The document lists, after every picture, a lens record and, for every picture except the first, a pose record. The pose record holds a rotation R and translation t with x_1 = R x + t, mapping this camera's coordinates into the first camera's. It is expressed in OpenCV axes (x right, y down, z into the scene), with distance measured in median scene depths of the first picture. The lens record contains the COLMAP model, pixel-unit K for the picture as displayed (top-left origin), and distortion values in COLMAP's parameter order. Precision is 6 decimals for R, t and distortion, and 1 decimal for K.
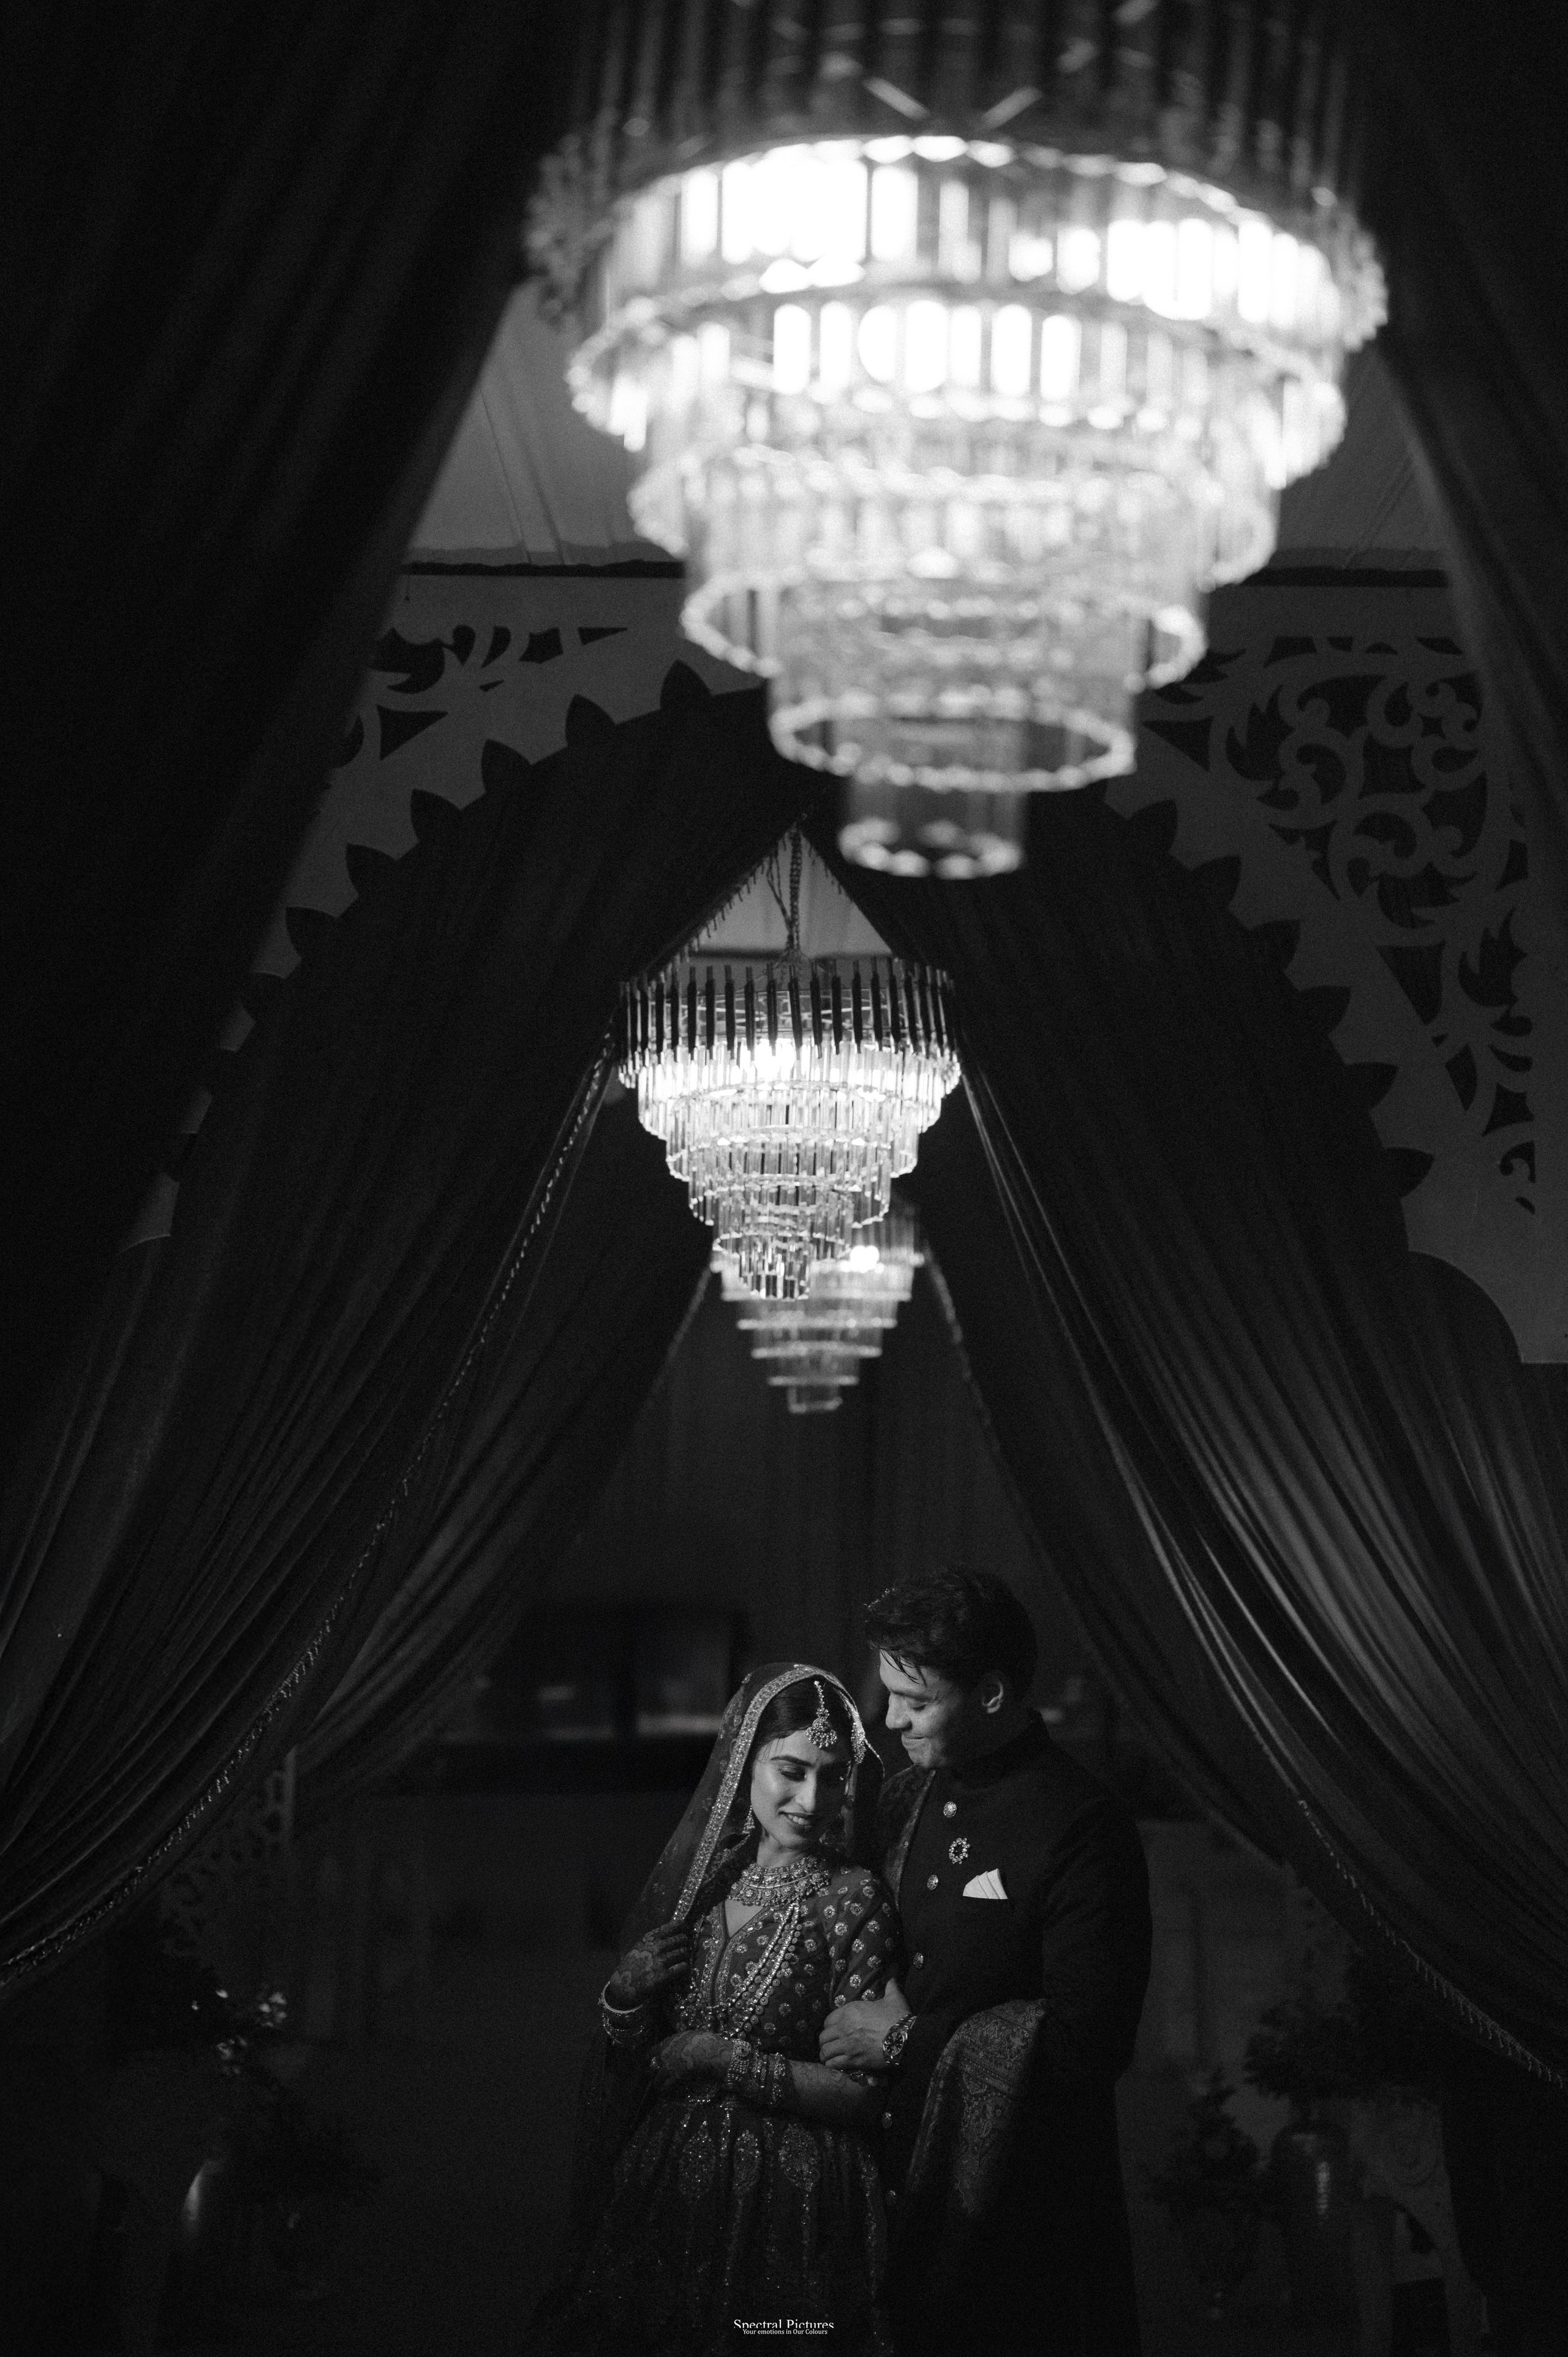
lens RADIAL K [[3363.2, 0, 784.0], [0, 3363.2, 1178.5], [0, 0, 1]] dist [0.040435, 0.006003]
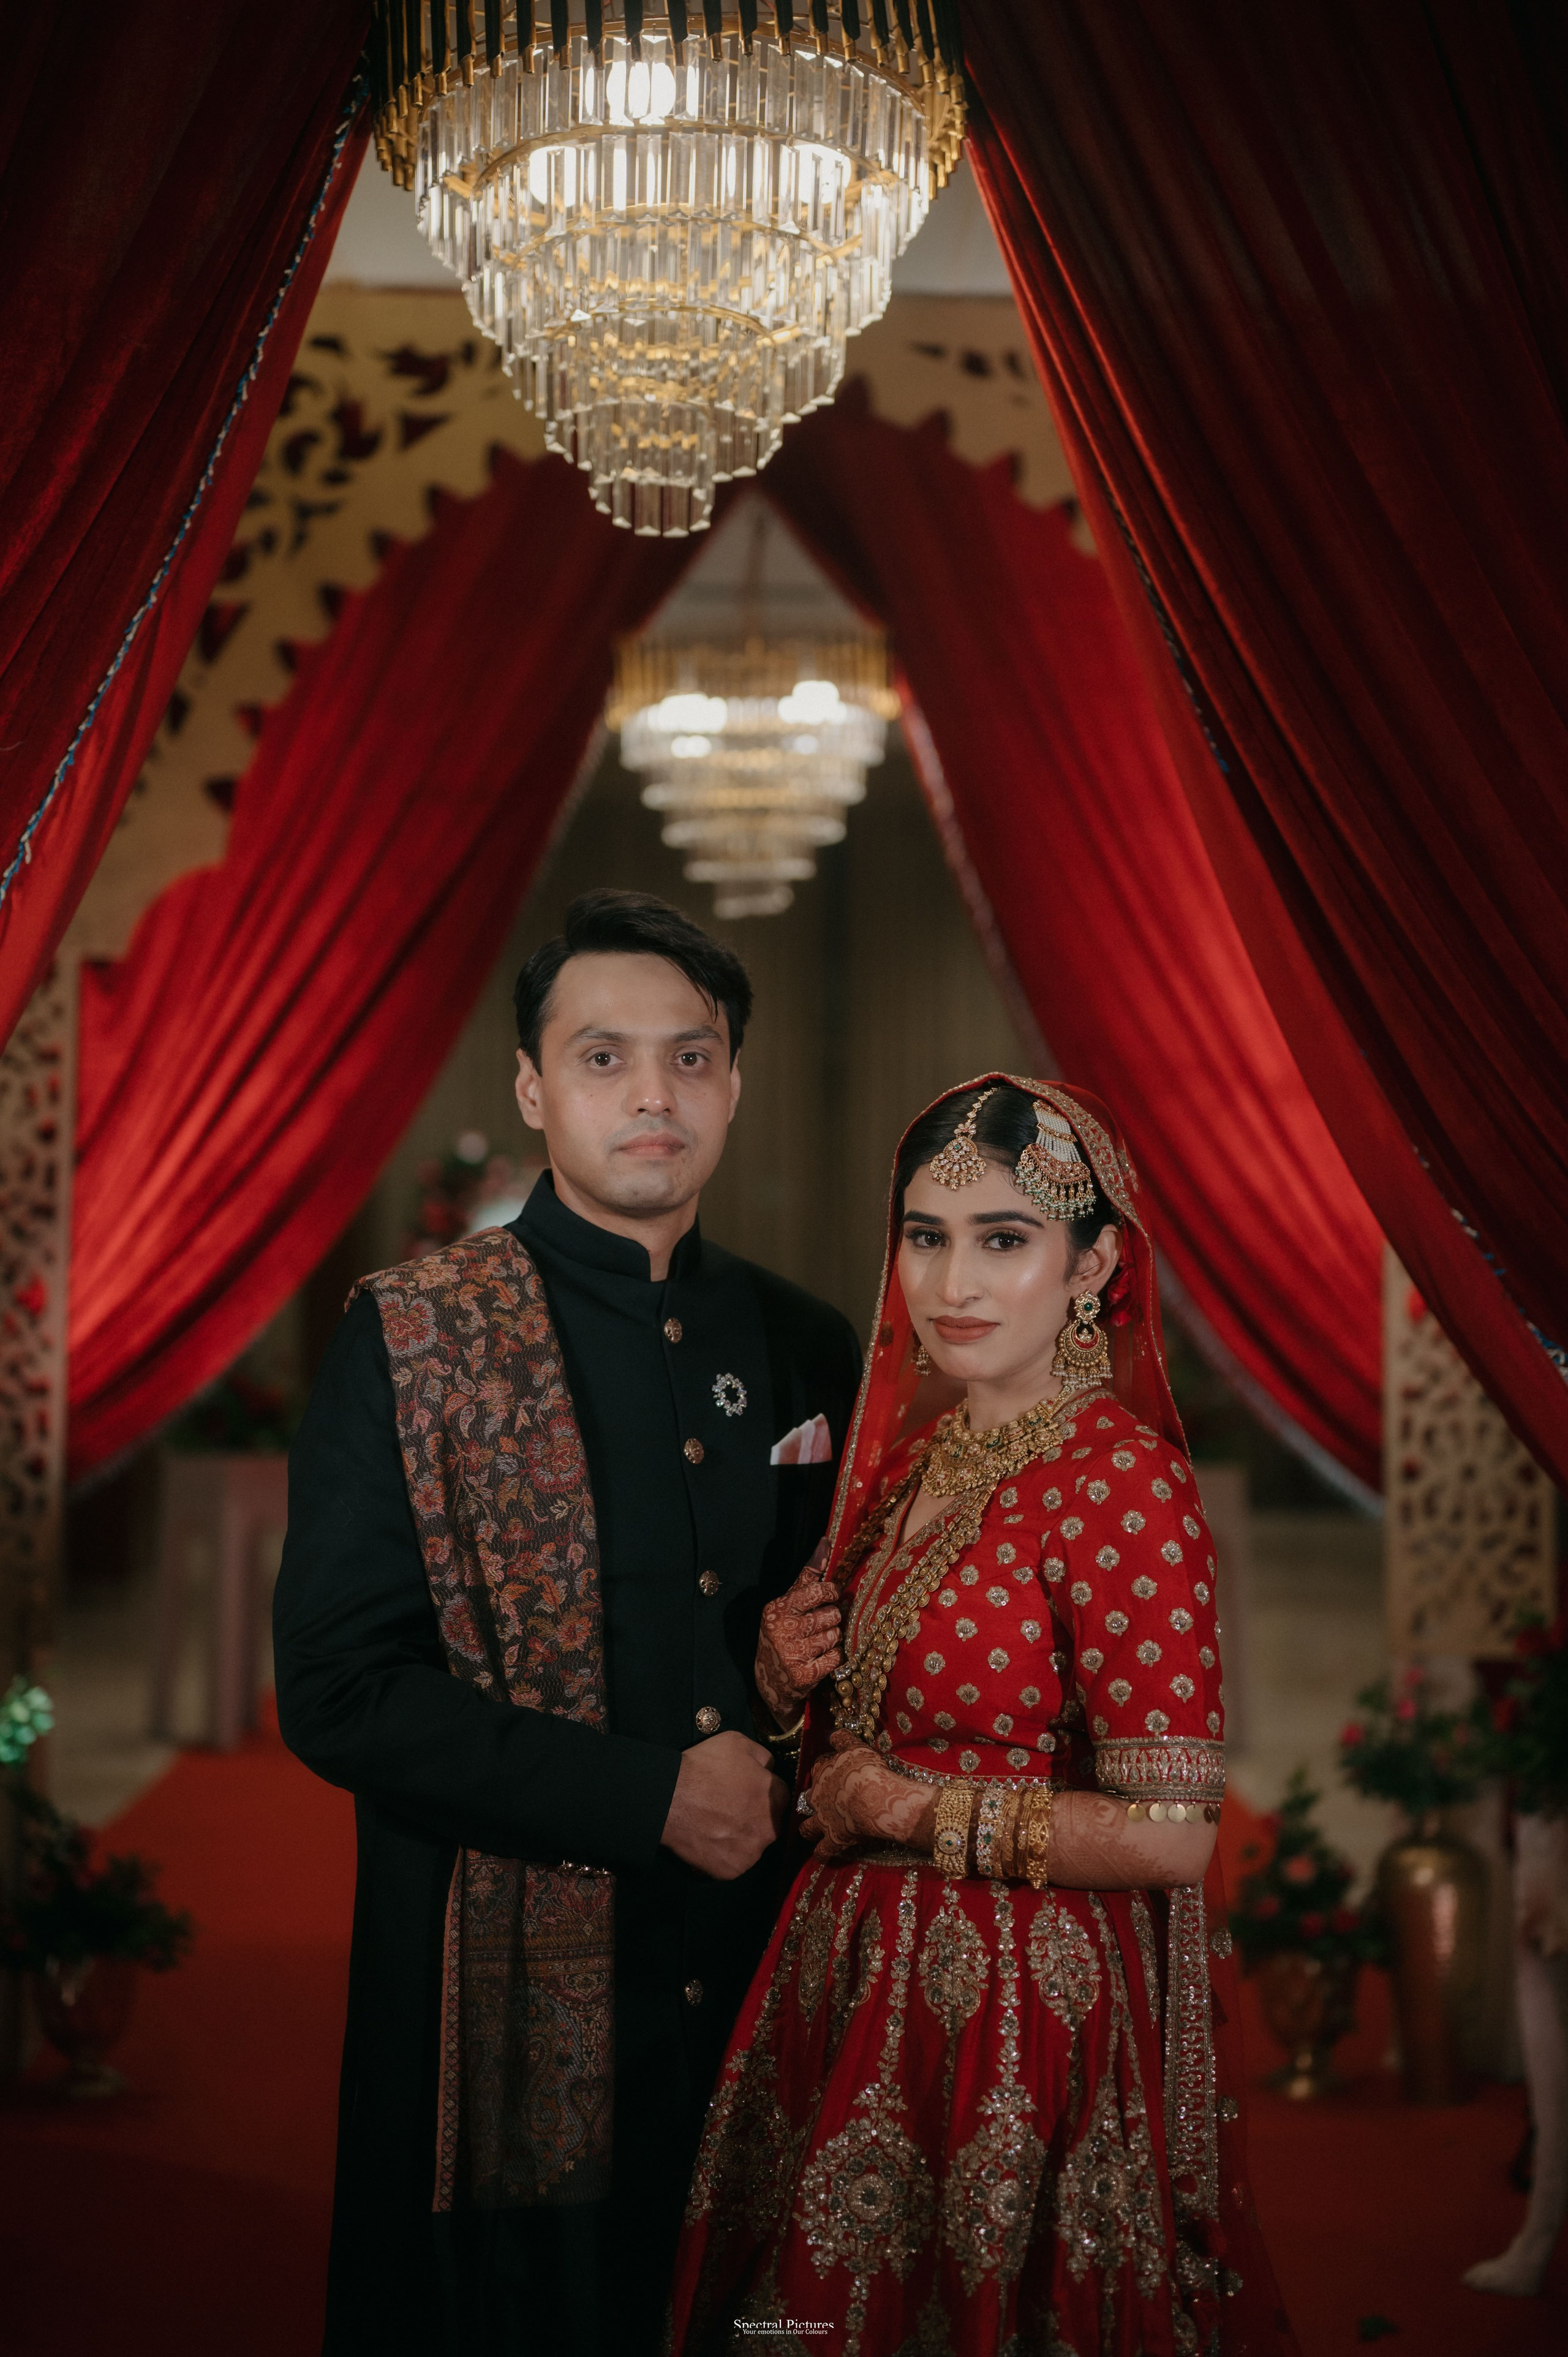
lens RADIAL K [[3602.7, 0, 823.0], [0, 3602.7, 1290.8], [0, 0, 1]] dist [0.887123, -0.004117]
pose [[0.999619, -0.018936, 0.020102, 0.010643], [0.016285, 0.992055, 0.124745, 0.083208], [-0.022304, -0.124370, 0.991985, 0.301698]]
